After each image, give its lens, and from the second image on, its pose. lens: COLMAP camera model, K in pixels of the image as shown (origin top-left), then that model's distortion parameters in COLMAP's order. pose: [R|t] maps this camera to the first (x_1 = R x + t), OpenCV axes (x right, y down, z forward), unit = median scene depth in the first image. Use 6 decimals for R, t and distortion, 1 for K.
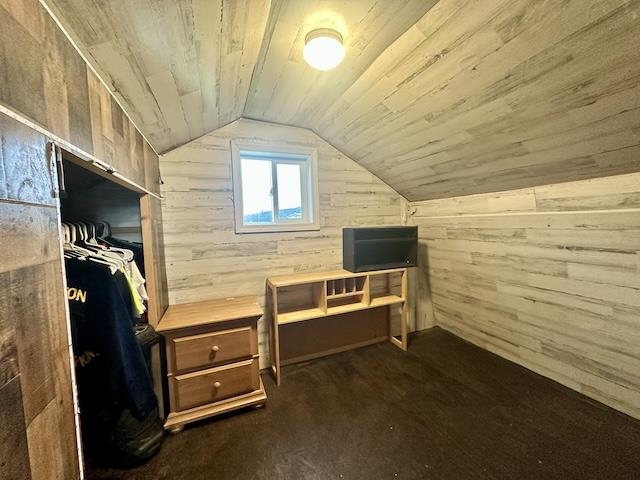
lens RADIAL K [[255.6, 0, 317.6], [0, 255.6, 241.8], [0, 0, 1]] dist [0.000456, -0.000133]
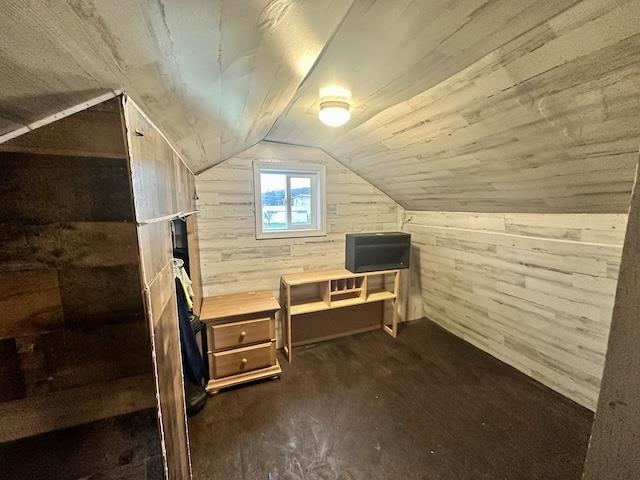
lens RADIAL K [[255.6, 0, 317.4], [0, 255.6, 242.2], [0, 0, 1]] dist [0.000456, -0.000133]
pose [[0.999480, 0.027075, -0.017530, -0.013591], [-0.025689, 0.996856, 0.074949, -0.130520], [0.019504, -0.074460, 0.997033, -0.214545]]
